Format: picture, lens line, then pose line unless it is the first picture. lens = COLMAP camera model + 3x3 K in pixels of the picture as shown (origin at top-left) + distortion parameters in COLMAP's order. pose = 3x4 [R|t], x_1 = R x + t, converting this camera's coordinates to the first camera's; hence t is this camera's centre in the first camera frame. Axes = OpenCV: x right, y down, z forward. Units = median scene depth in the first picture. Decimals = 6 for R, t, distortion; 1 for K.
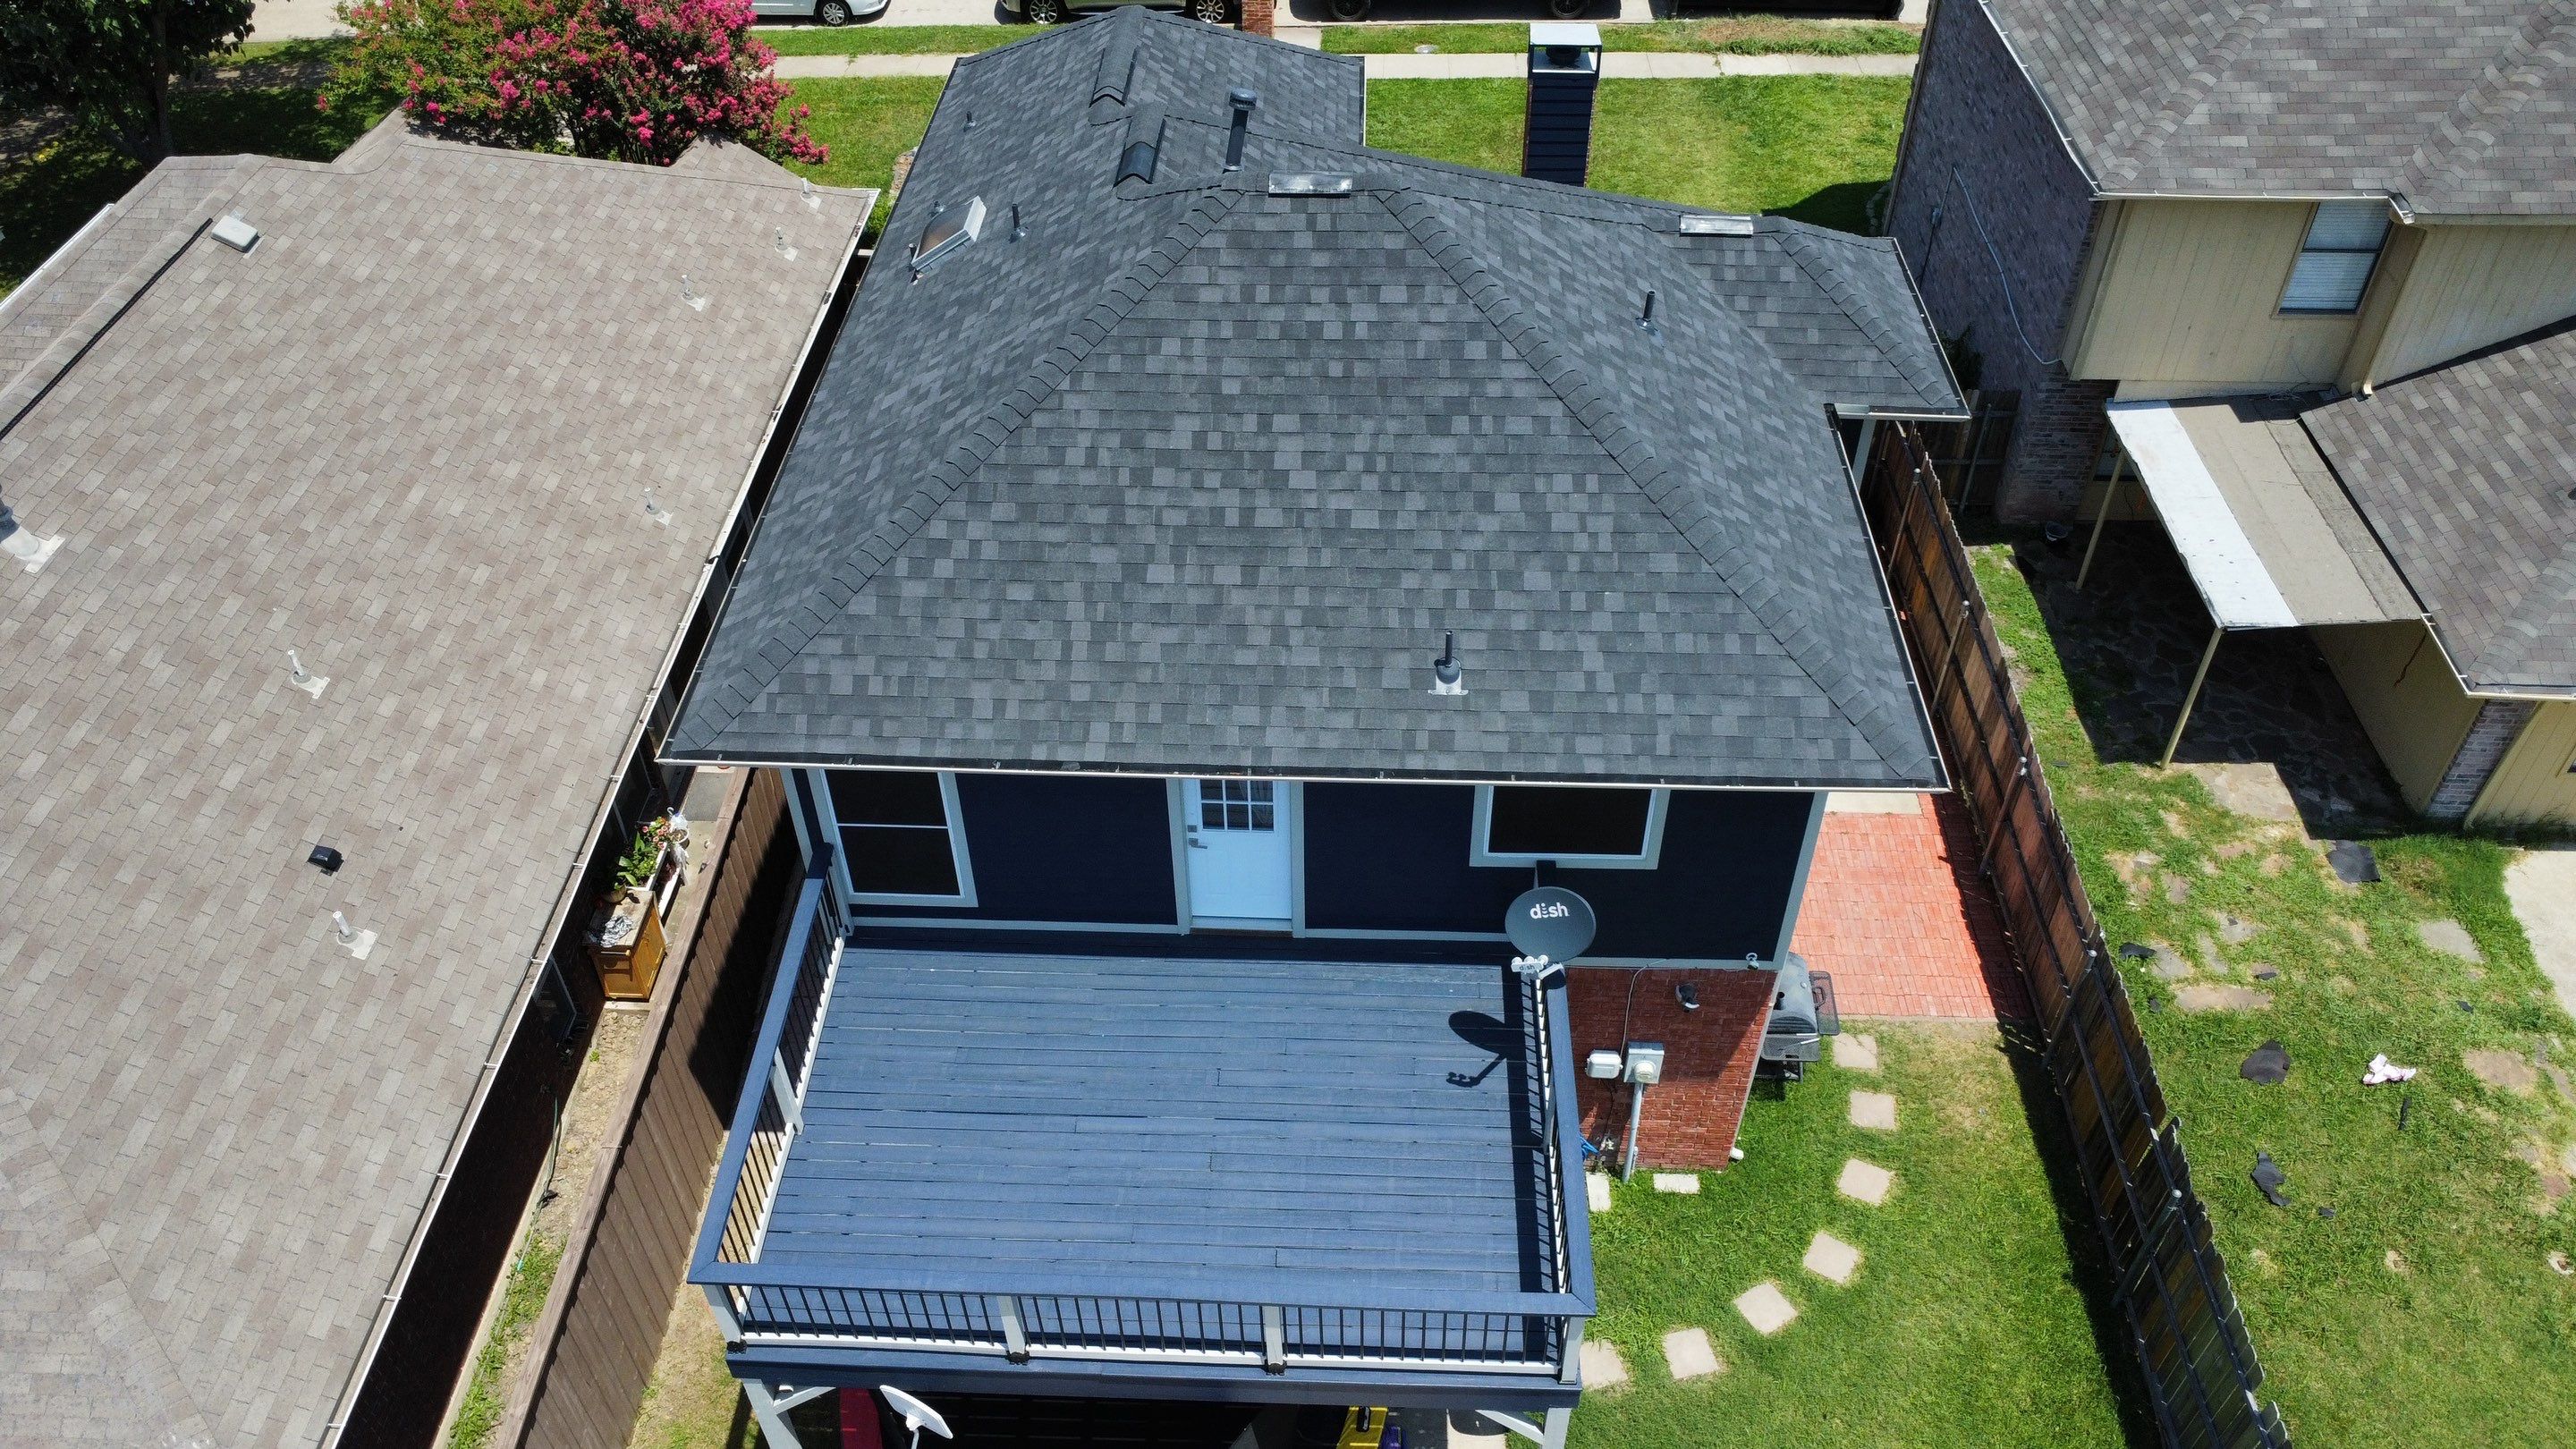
lens RADIAL K [[1873.2, 0, 1270.6], [0, 1873.2, 724.7], [0, 0, 1]] dist [-0.028017, -0.007046]
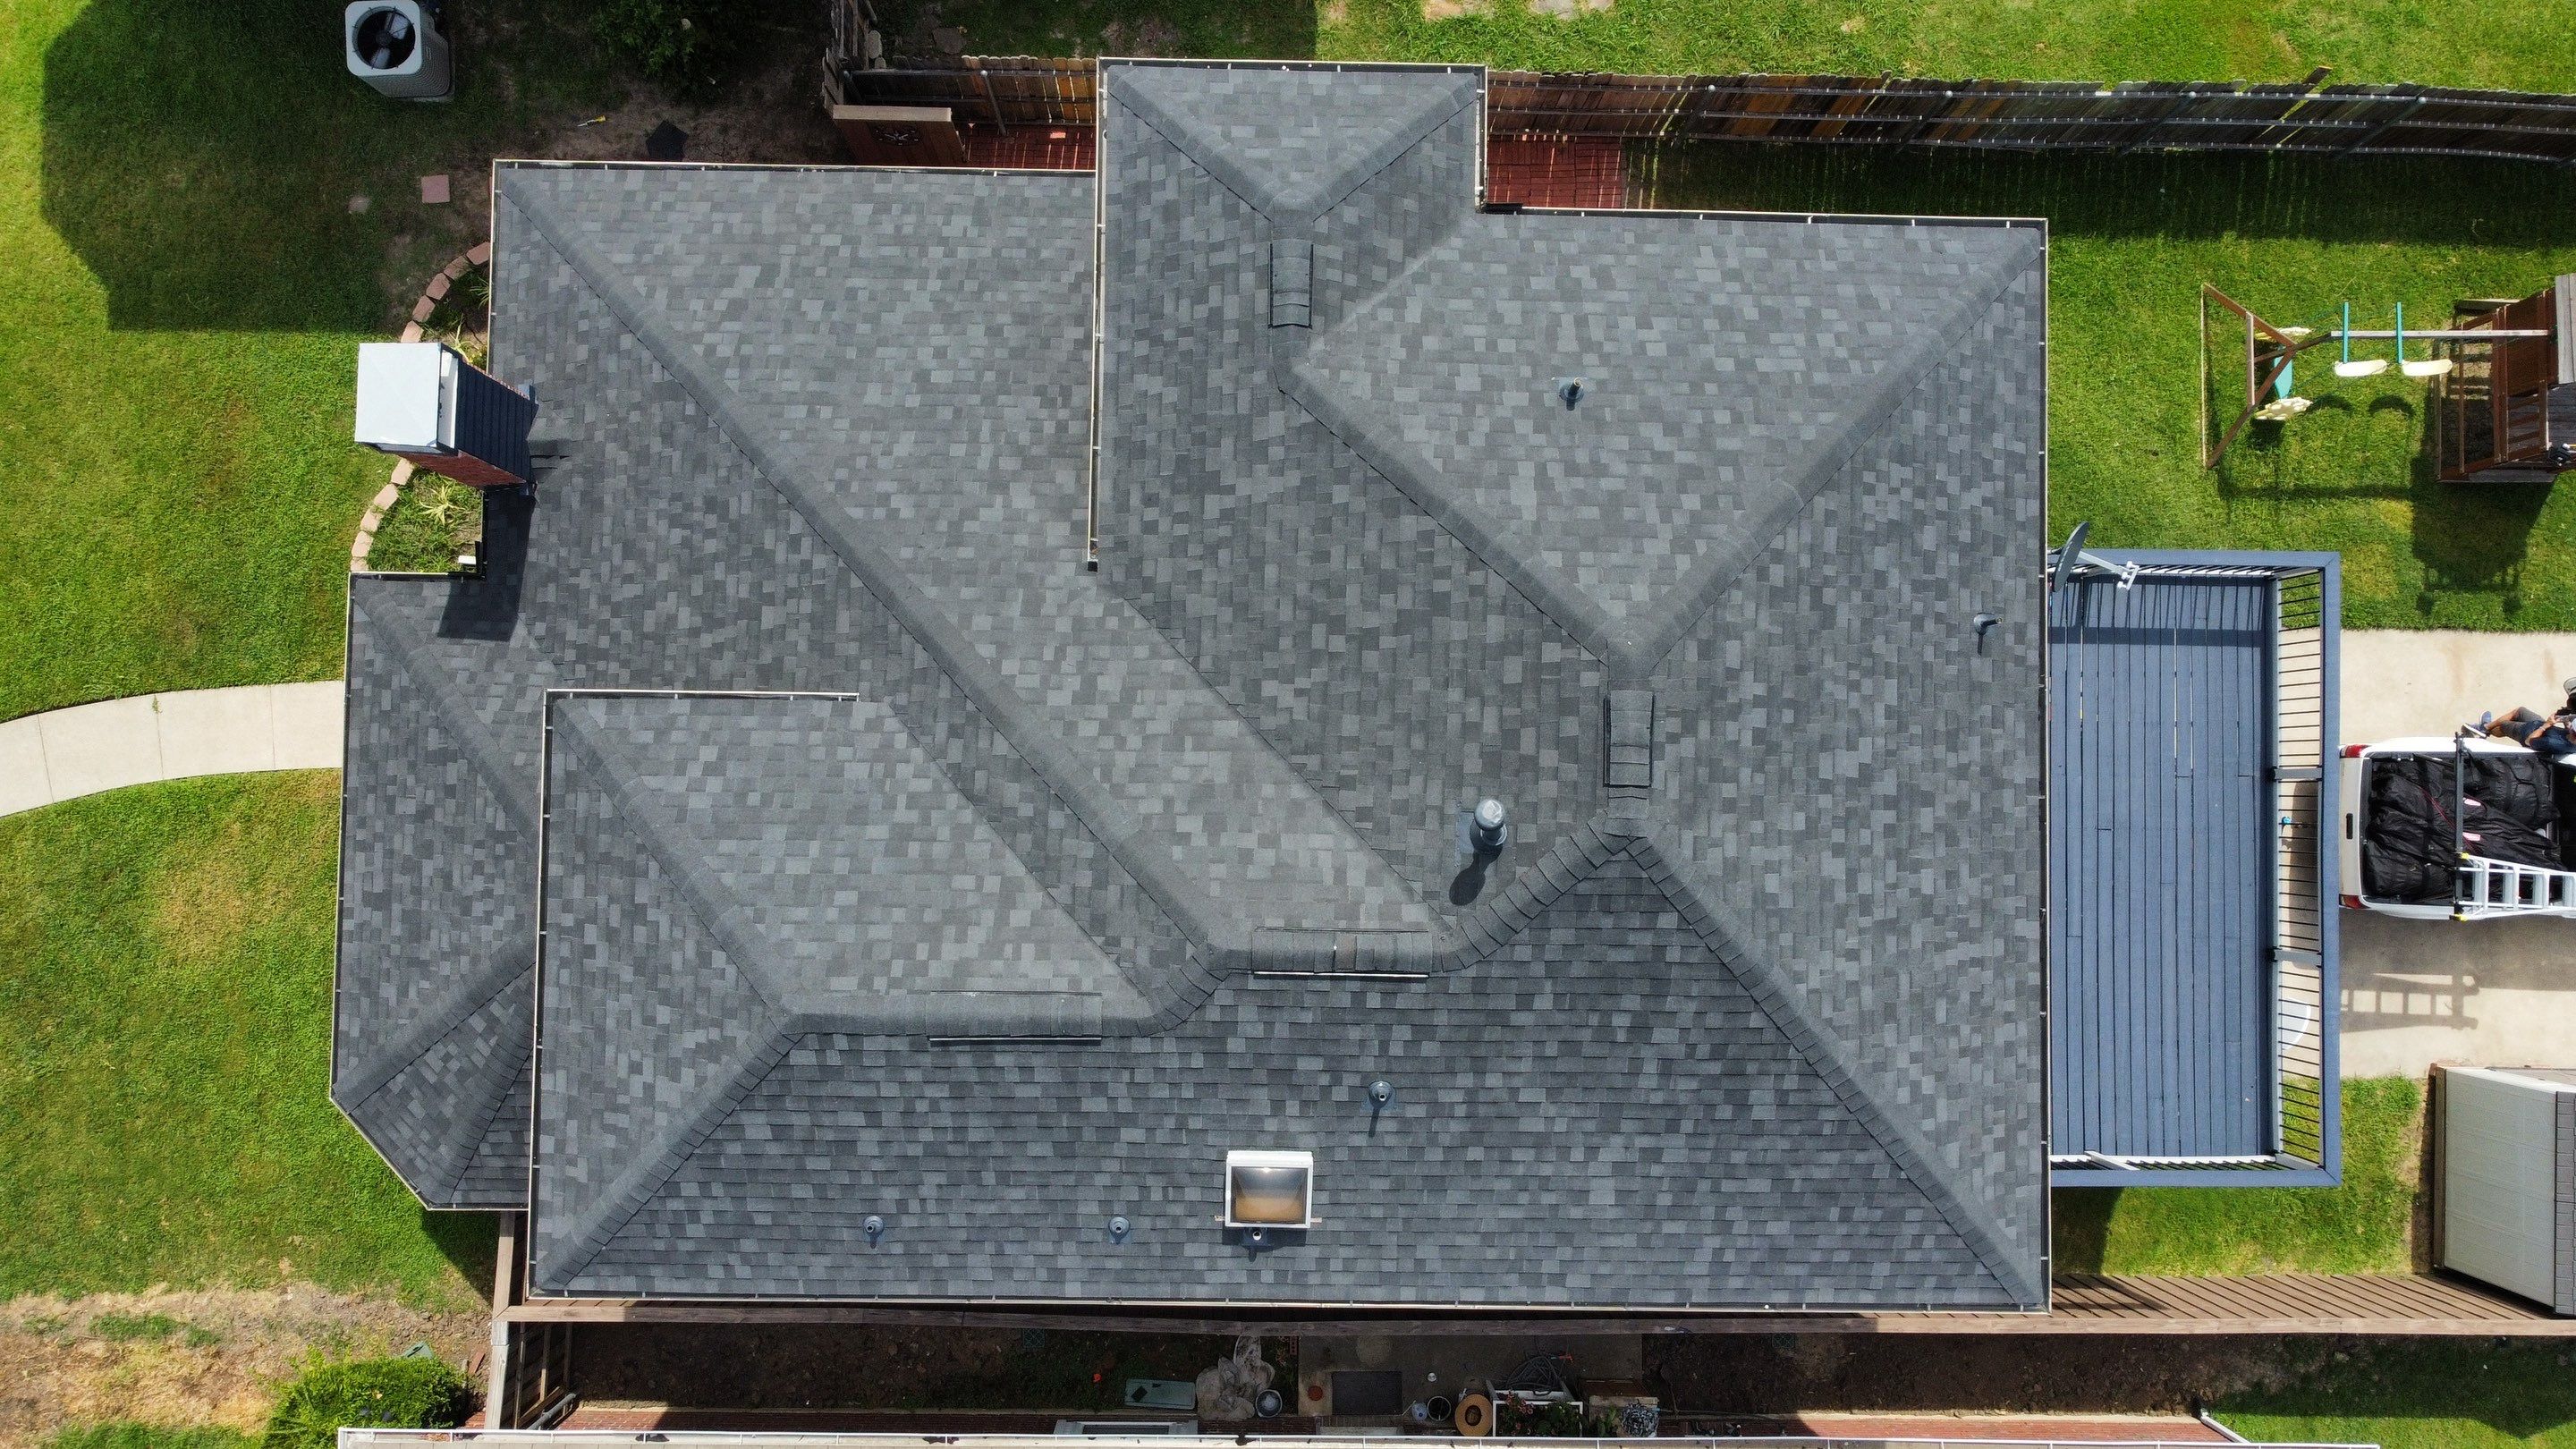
lens RADIAL K [[1948.8, 0, 1290.7], [0, 1948.8, 739.4], [0, 0, 1]] dist [-0.005156, 0.002846]
pose [[-0.033377, -0.997647, 0.059887, -0.027403], [0.657822, 0.023183, 0.752816, -1.014832], [-0.752433, 0.064522, 0.655501, 0.459597]]
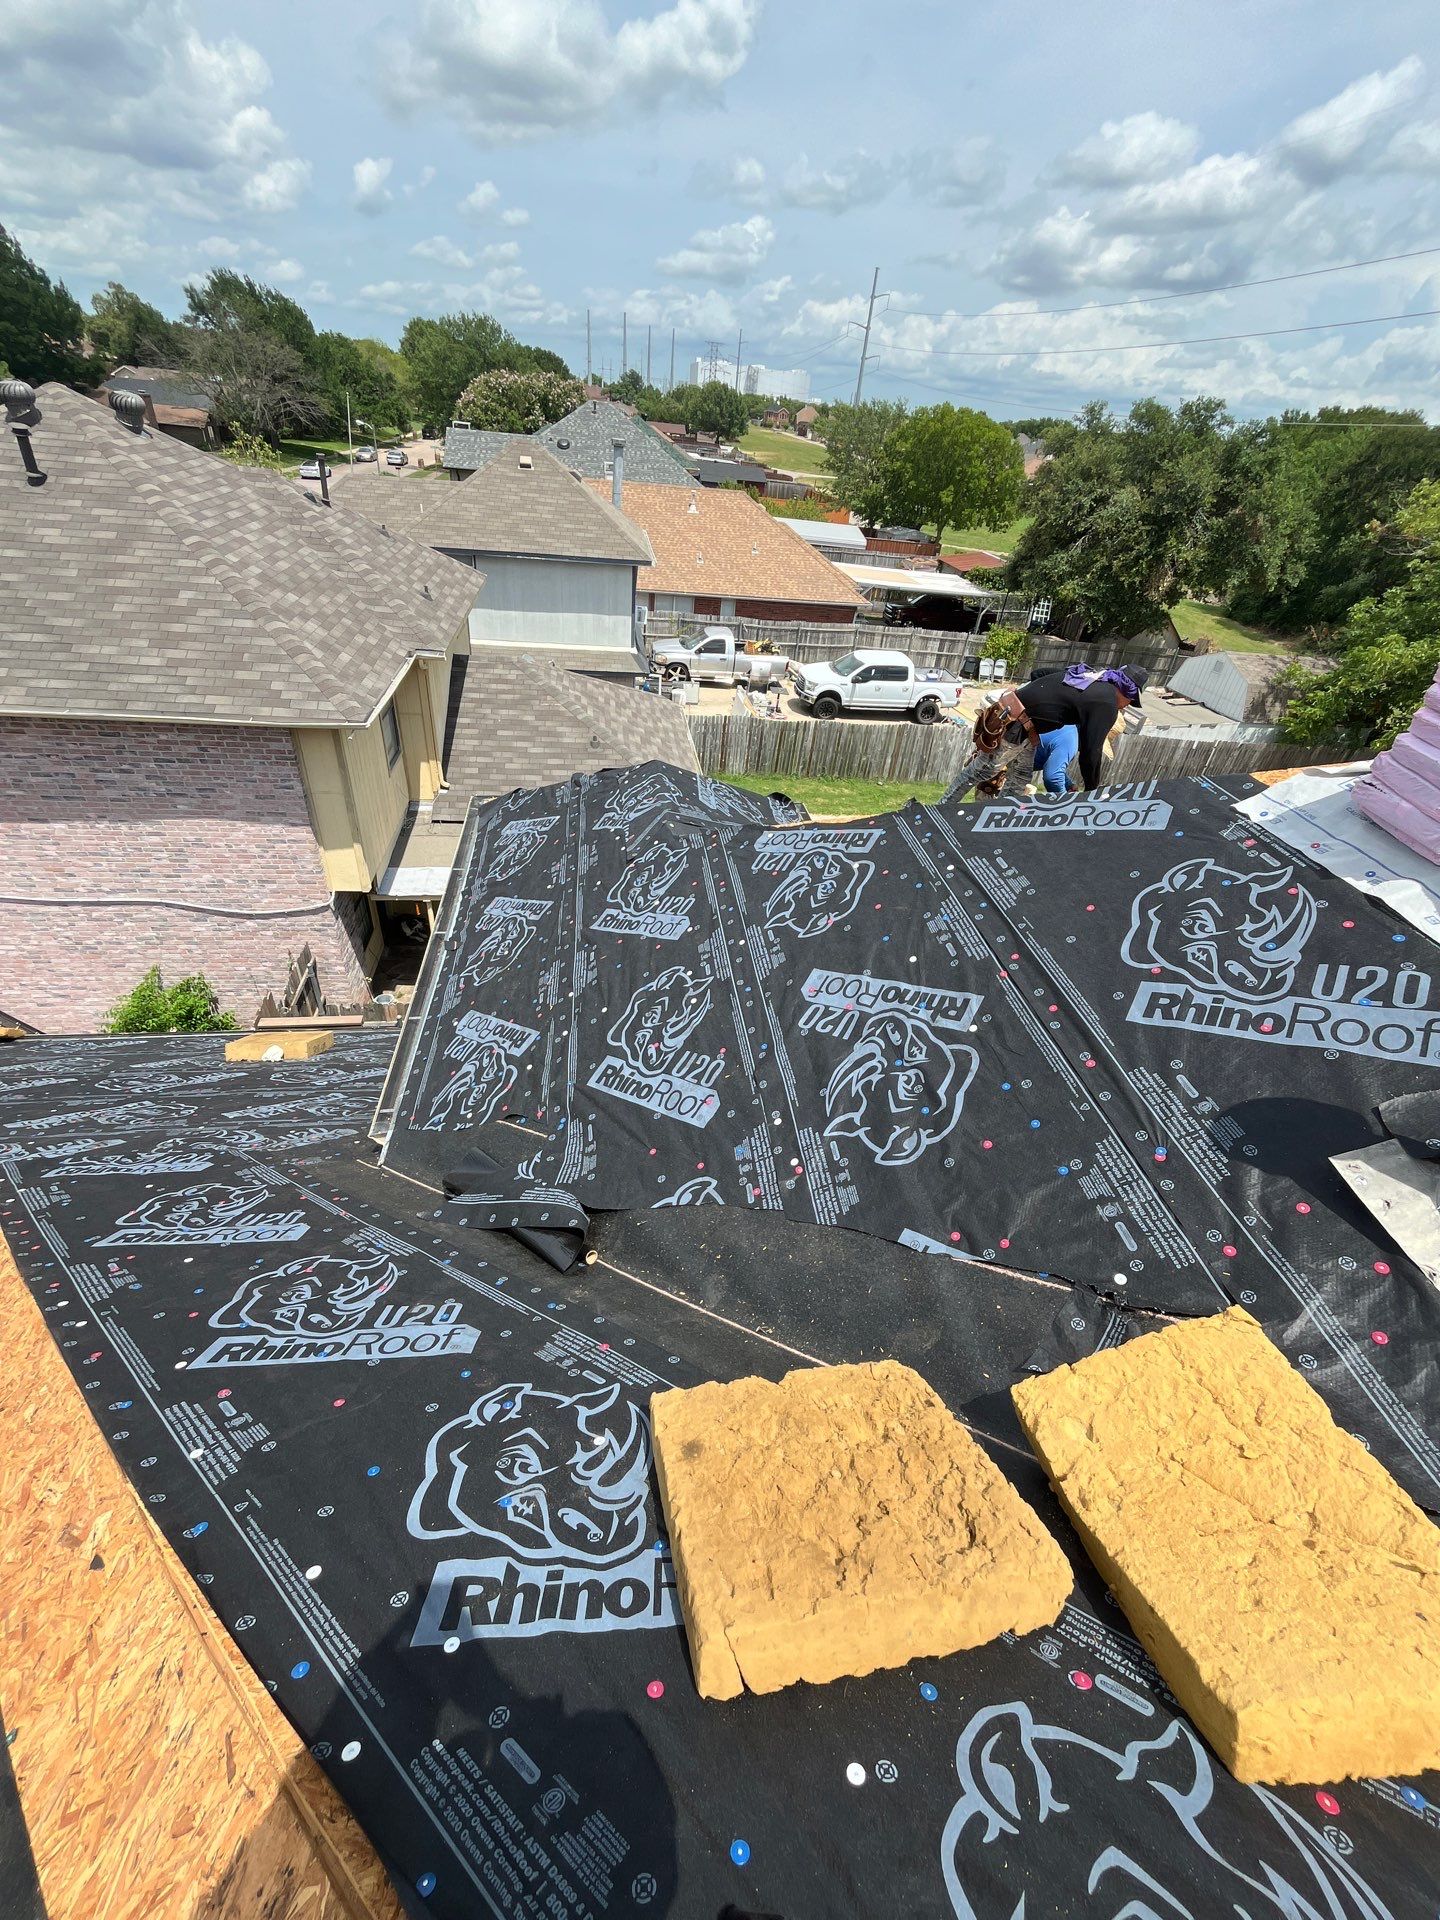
lens RADIAL K [[774.7, 0, 722.1], [0, 774.7, 953.1], [0, 0, 1]] dist [-0.003592, -0.000743]
pose [[-0.179478, -0.564911, 0.805396, -0.061764], [0.602531, 0.584042, 0.543922, -0.419847], [-0.777653, 0.582898, 0.235554, 1.019690]]
